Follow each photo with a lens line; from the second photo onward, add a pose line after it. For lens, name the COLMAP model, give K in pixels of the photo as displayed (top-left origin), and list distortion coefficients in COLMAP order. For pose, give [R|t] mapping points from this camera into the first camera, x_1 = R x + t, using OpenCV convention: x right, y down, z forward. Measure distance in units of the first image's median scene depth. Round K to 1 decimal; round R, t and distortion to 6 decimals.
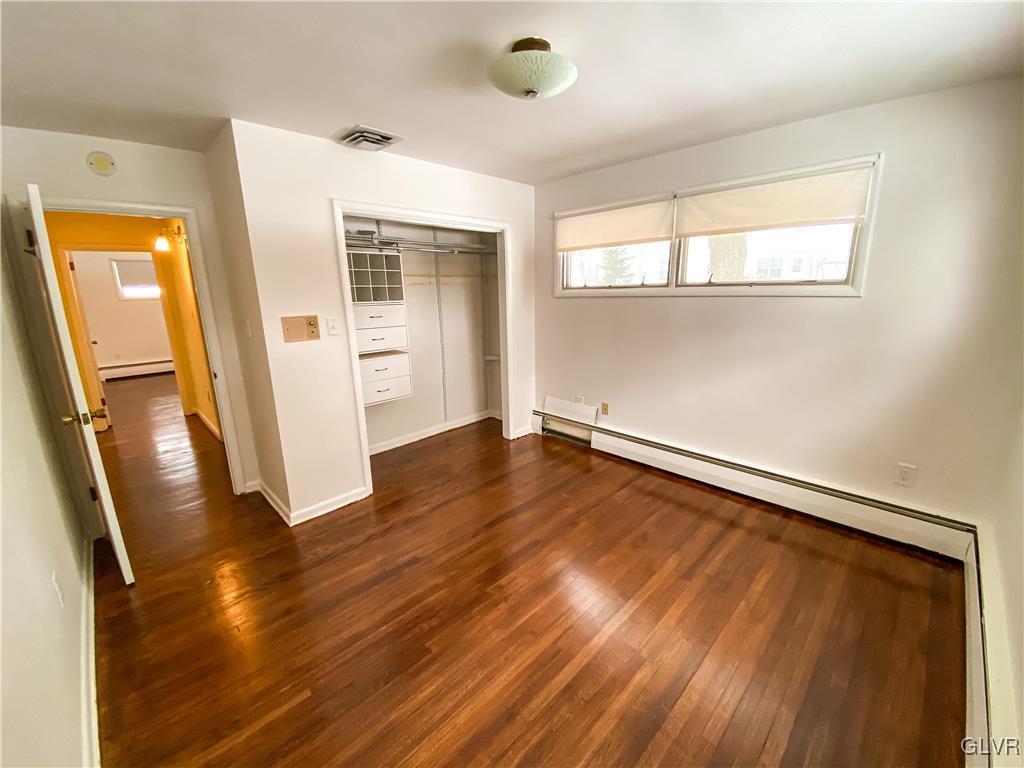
lens RADIAL K [[415.0, 0, 521.6], [0, 415.0, 380.3], [0, 0, 1]] dist [-0.001316, -0.011709]
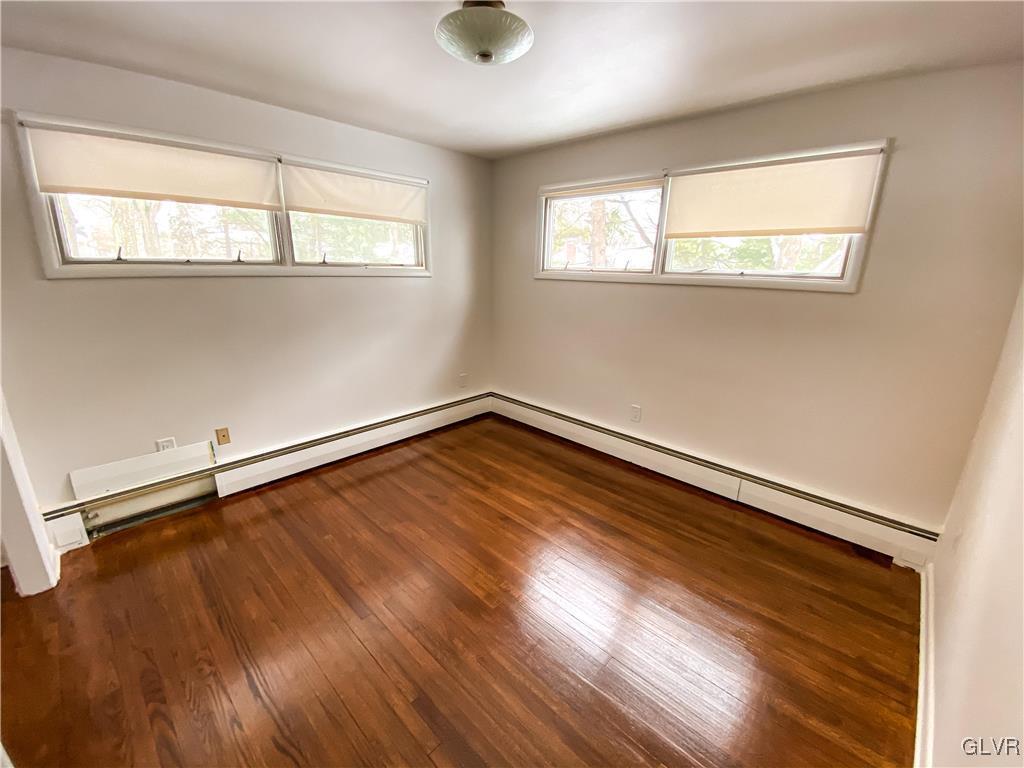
lens RADIAL K [[415.0, 0, 512.6], [0, 415.0, 377.7], [0, 0, 1]] dist [-0.001316, -0.011709]
pose [[-0.042797, -0.237097, 0.970543, -0.570360], [0.195584, 0.950649, 0.240861, -0.117723], [-0.979753, 0.200131, 0.005688, 0.581319]]
